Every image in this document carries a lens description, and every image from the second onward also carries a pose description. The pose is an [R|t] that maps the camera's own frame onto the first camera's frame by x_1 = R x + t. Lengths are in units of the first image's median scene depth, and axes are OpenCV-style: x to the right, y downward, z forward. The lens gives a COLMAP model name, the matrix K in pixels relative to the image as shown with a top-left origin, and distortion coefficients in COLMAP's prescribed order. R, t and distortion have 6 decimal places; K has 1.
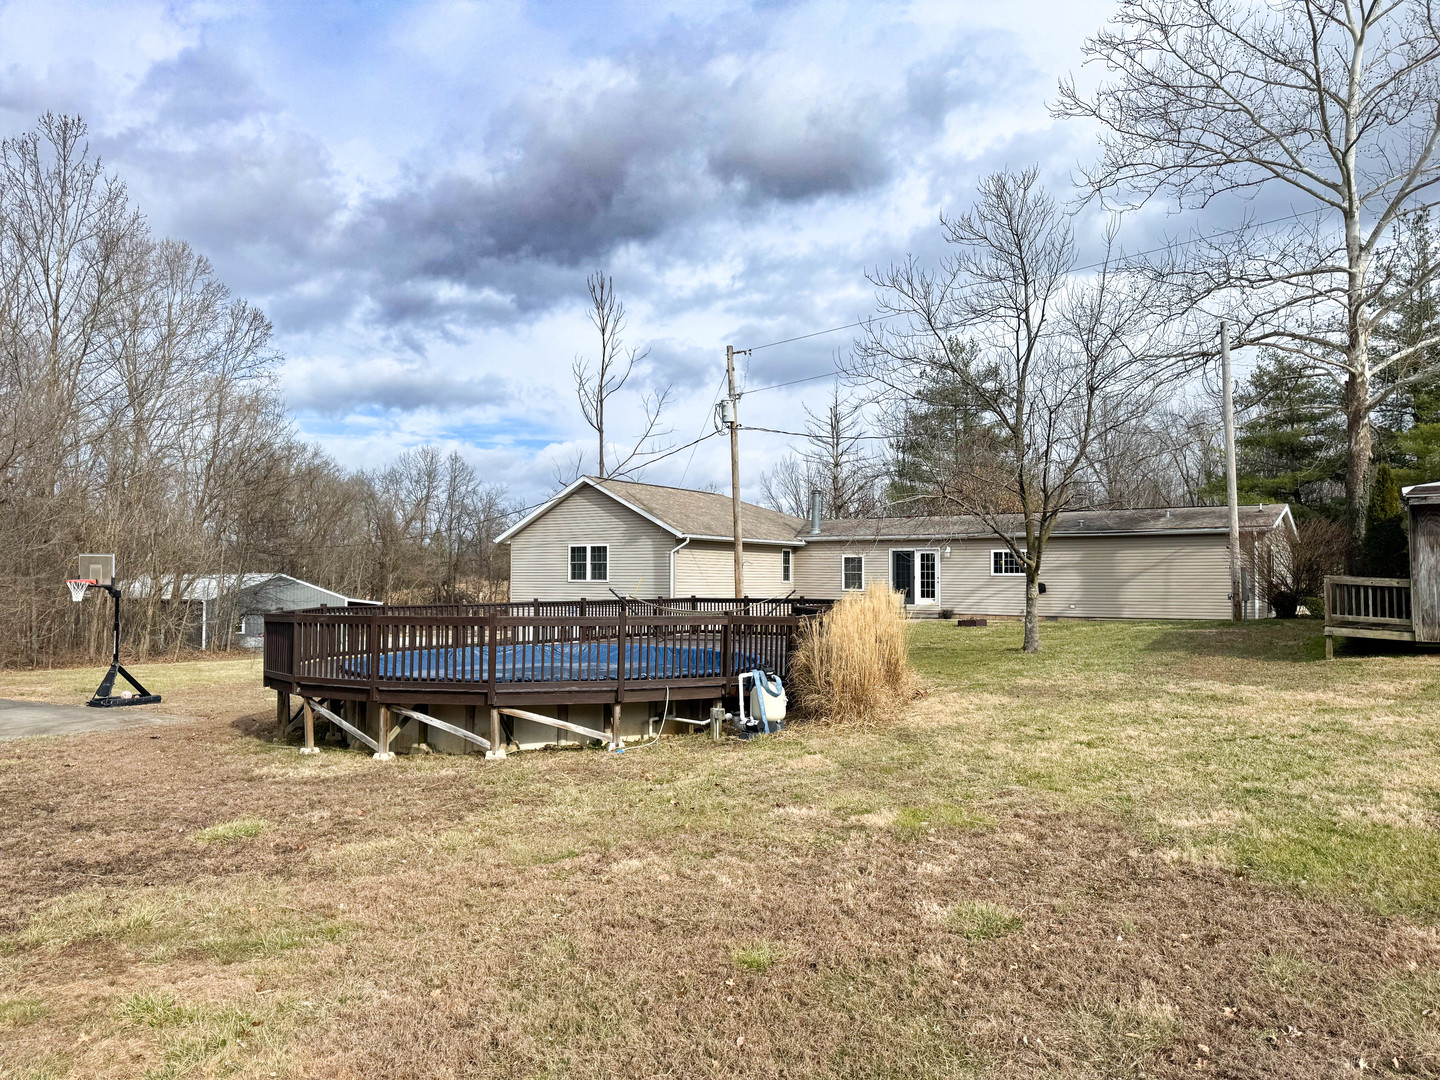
lens RADIAL K [[1017.6, 0, 720.0], [0, 1017.6, 540.0], [0, 0, 1]] dist [0.063236, -0.109428]
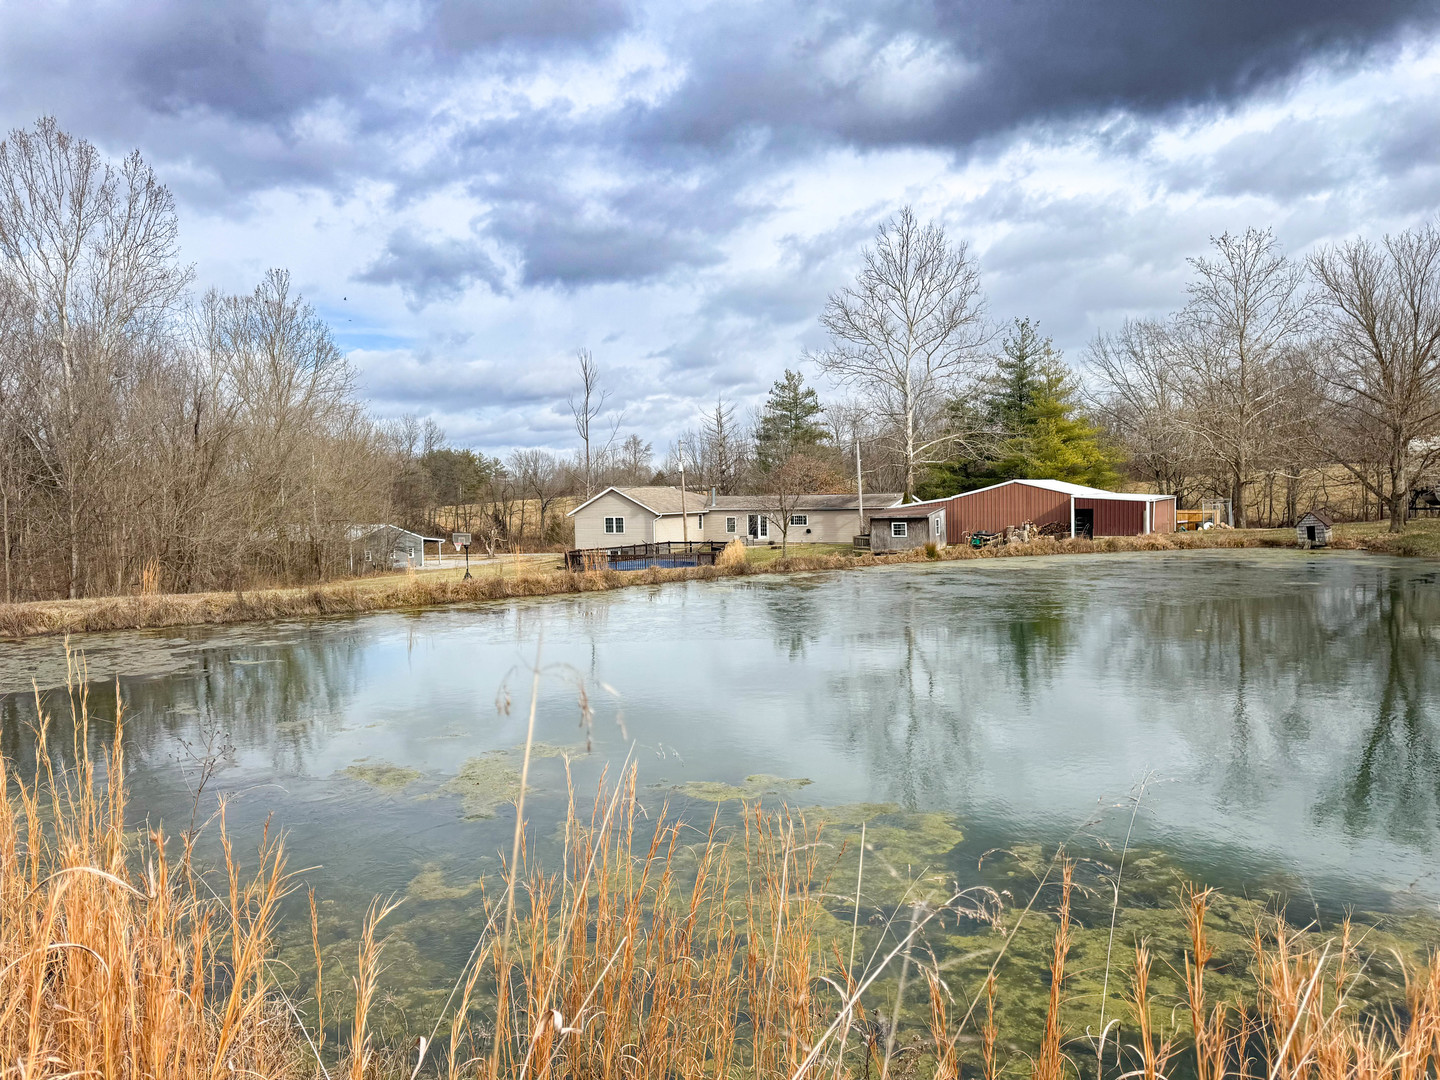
lens RADIAL K [[1017.6, 0, 720.0], [0, 1017.6, 540.0], [0, 0, 1]] dist [0.063236, -0.109428]
pose [[0.993086, -0.032685, 0.112748, -0.146110], [0.022780, 0.995856, 0.088049, -0.132531], [-0.115159, -0.084872, 0.989715, -1.207245]]
